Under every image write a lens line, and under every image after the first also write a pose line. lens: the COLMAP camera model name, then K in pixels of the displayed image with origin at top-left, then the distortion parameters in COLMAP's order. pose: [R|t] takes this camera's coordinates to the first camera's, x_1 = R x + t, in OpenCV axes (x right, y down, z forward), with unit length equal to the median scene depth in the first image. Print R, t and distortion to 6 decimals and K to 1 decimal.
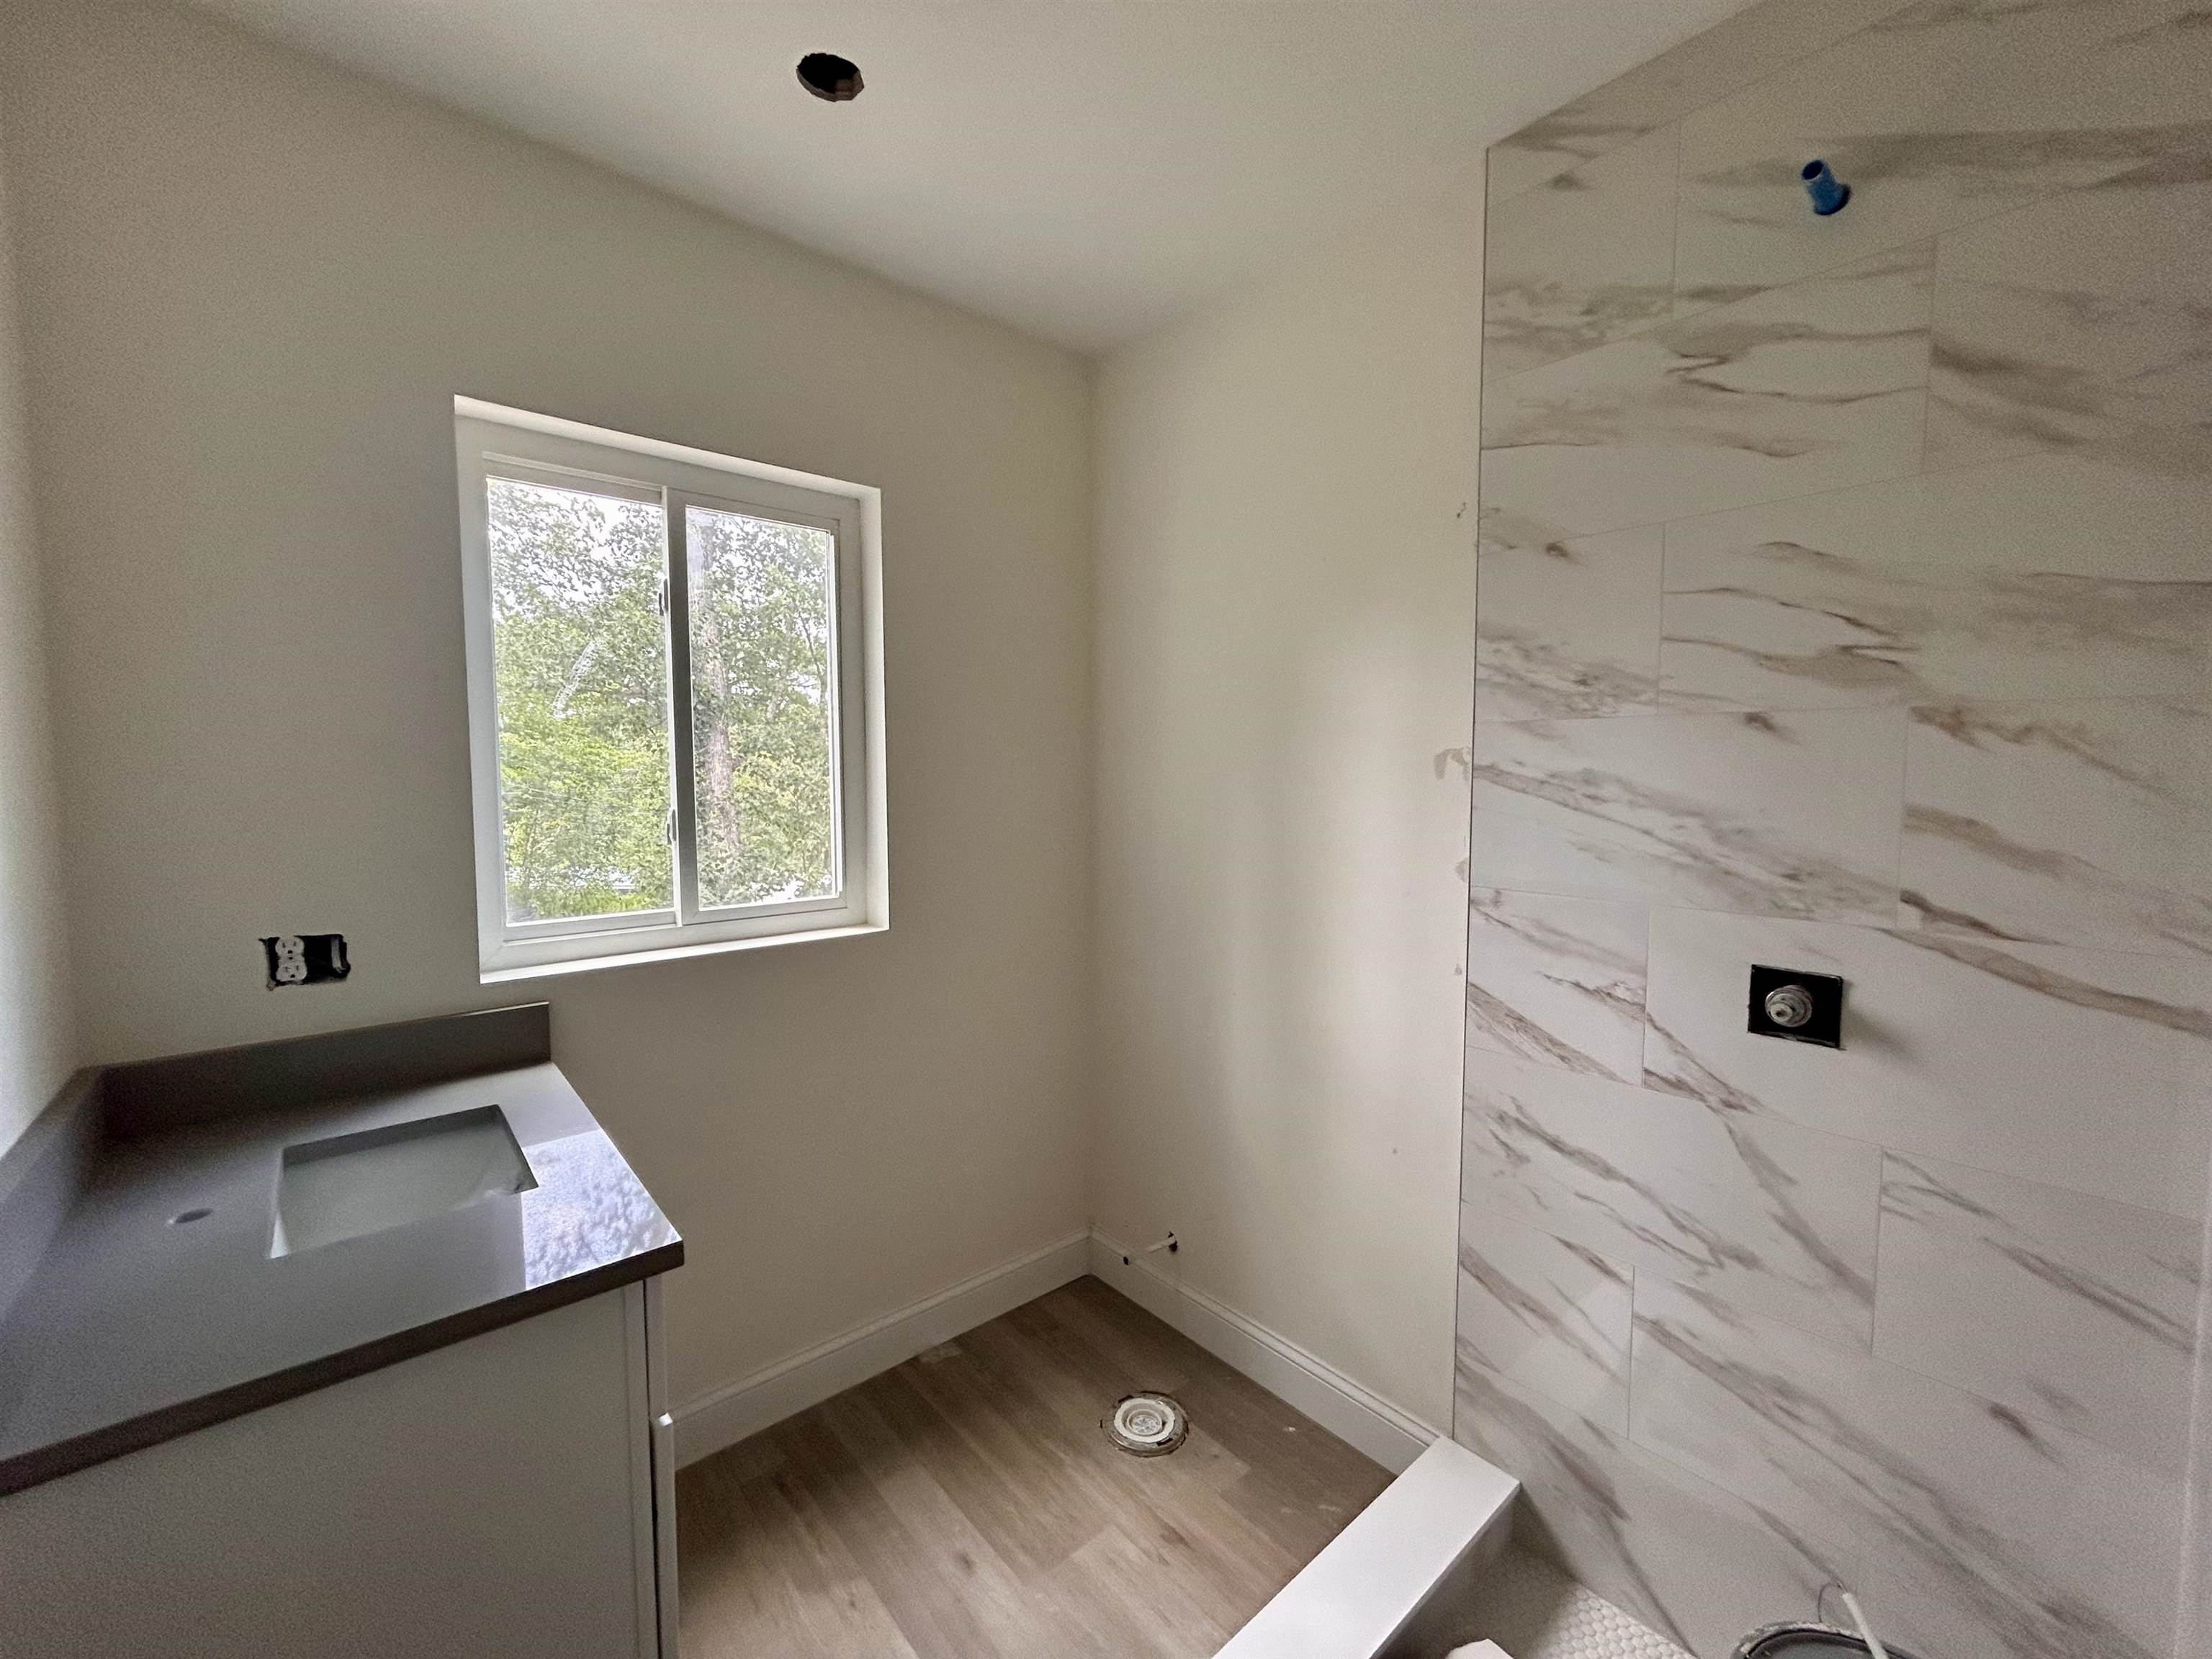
lens RADIAL K [[893.7, 0, 1106.0], [0, 893.7, 829.5], [0, 0, 1]] dist [-0.000984, -0.000130]
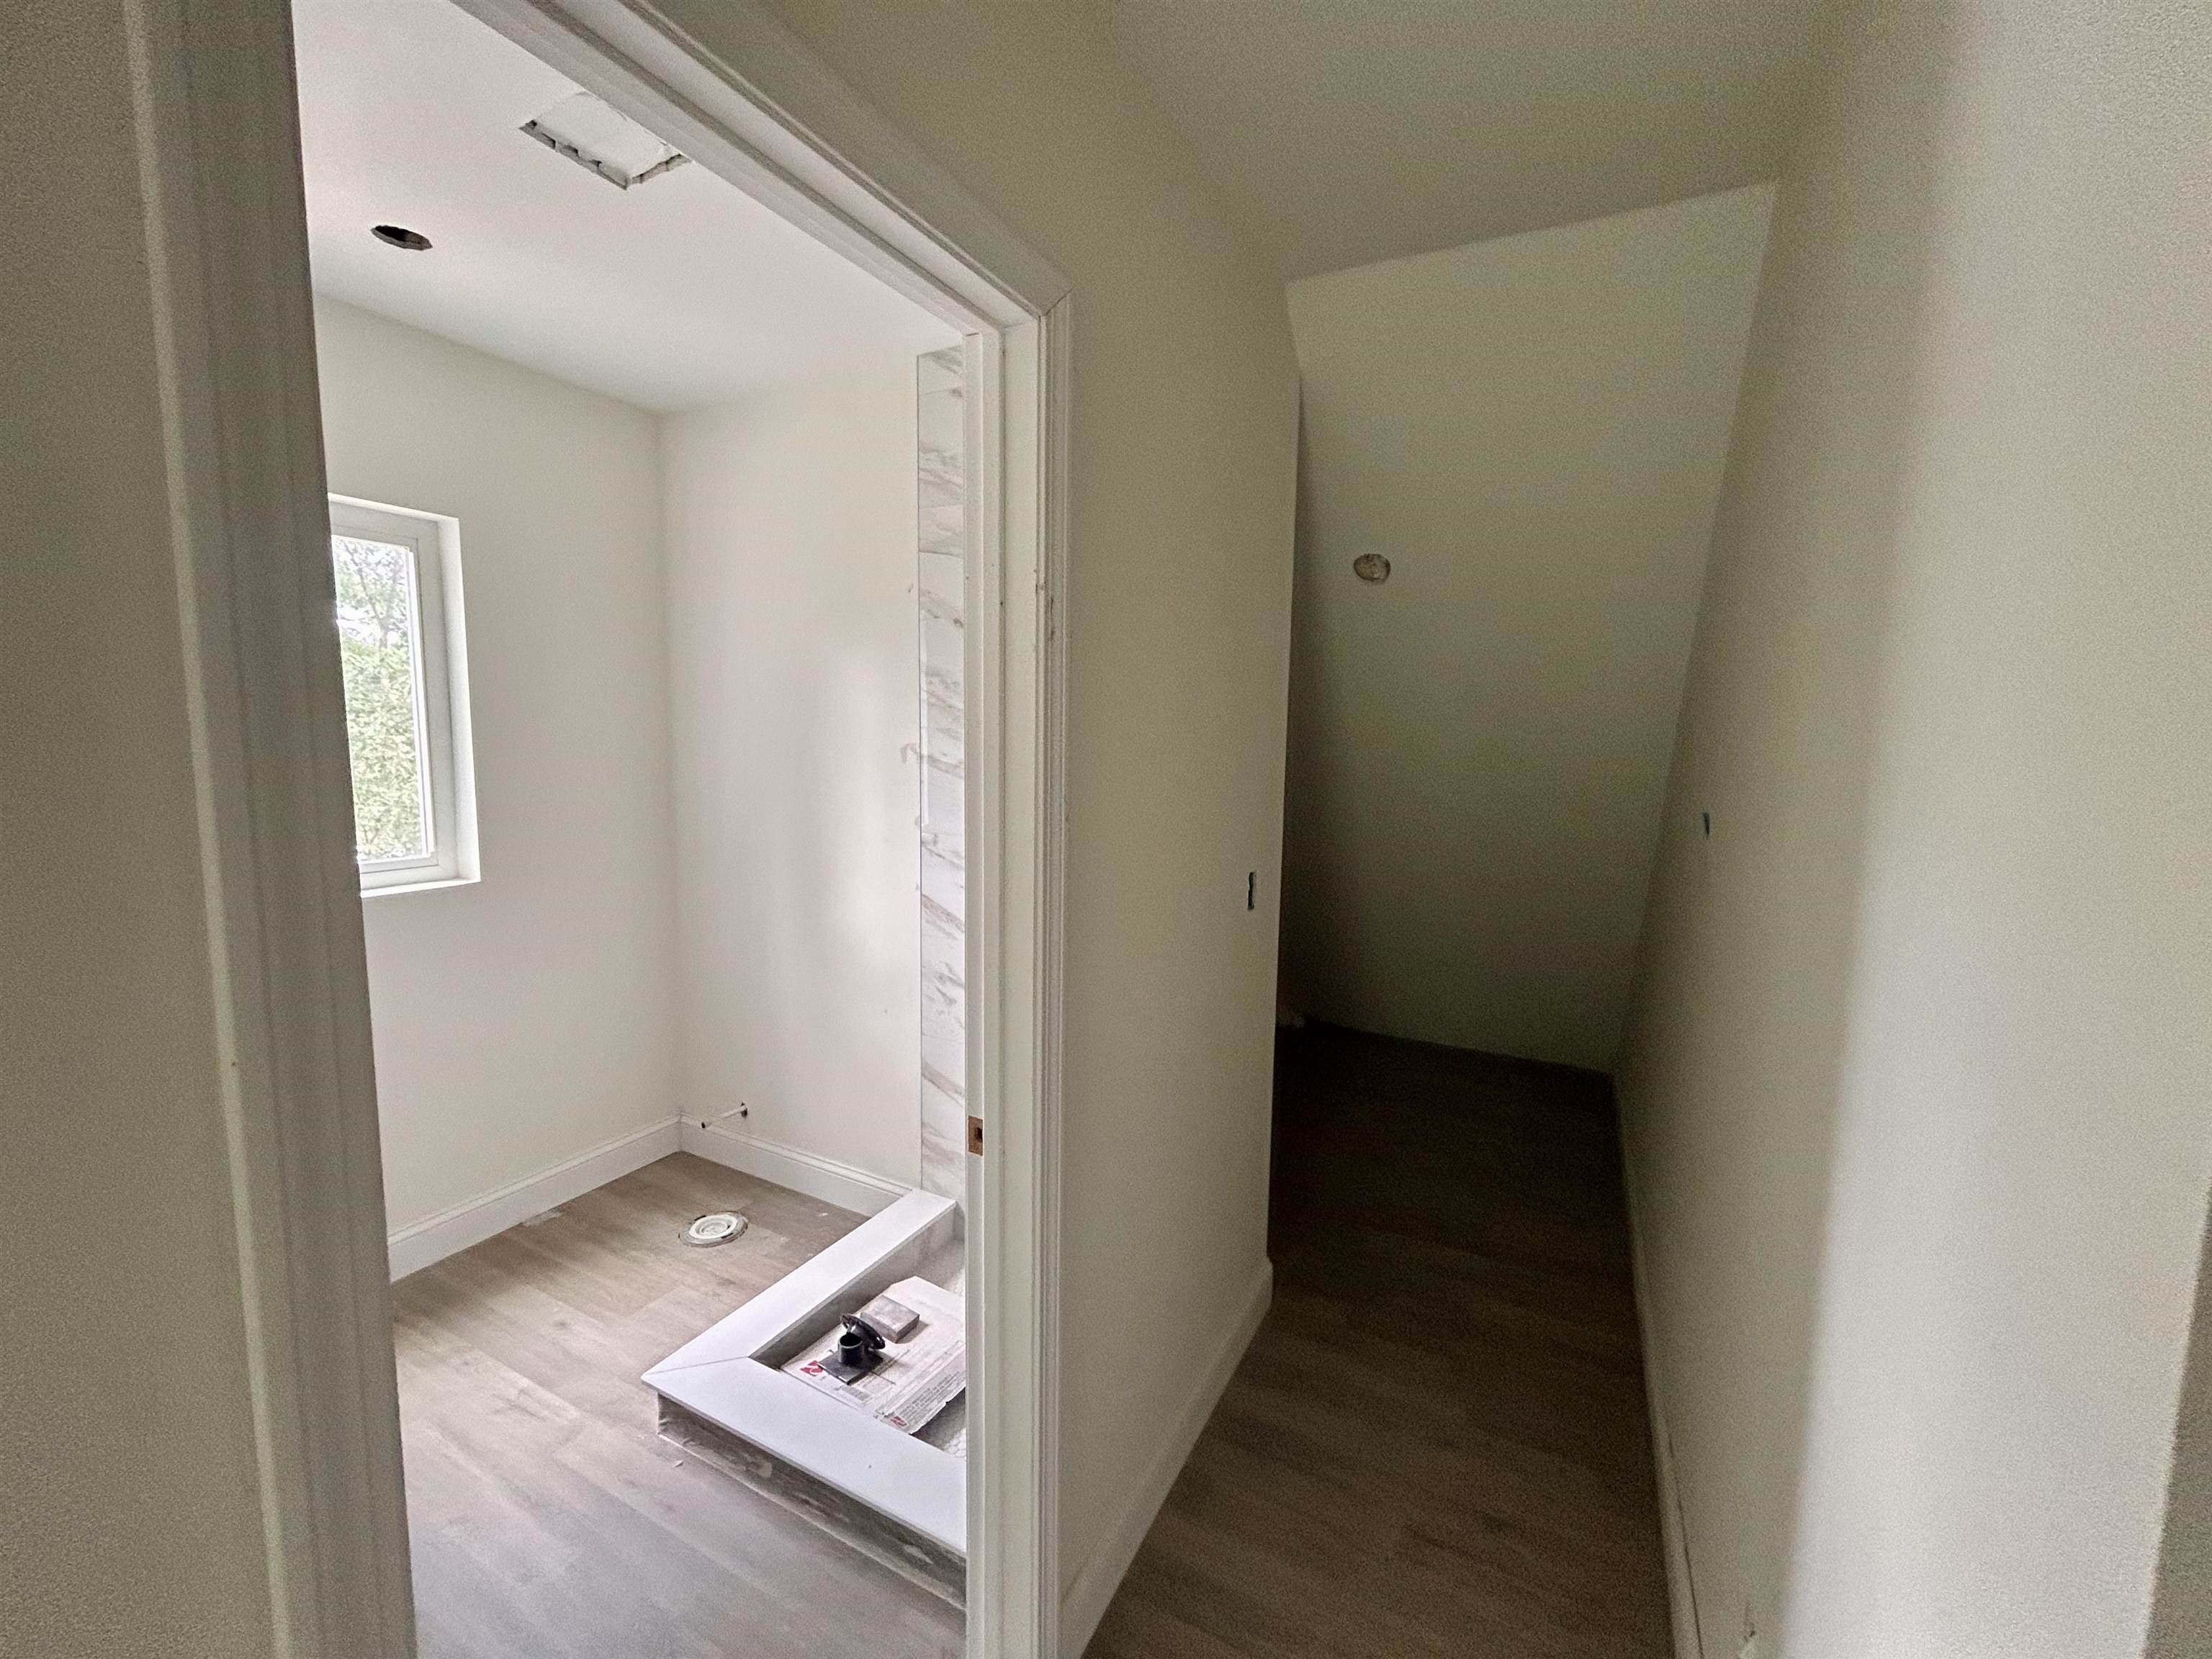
lens RADIAL K [[893.7, 0, 1106.0], [0, 893.7, 829.5], [0, 0, 1]] dist [-0.000984, -0.000130]
pose [[0.932507, -0.023989, 0.360354, 0.140896], [0.009888, 0.999113, 0.040924, -0.002086], [-0.361016, -0.034599, 0.931917, -0.540308]]
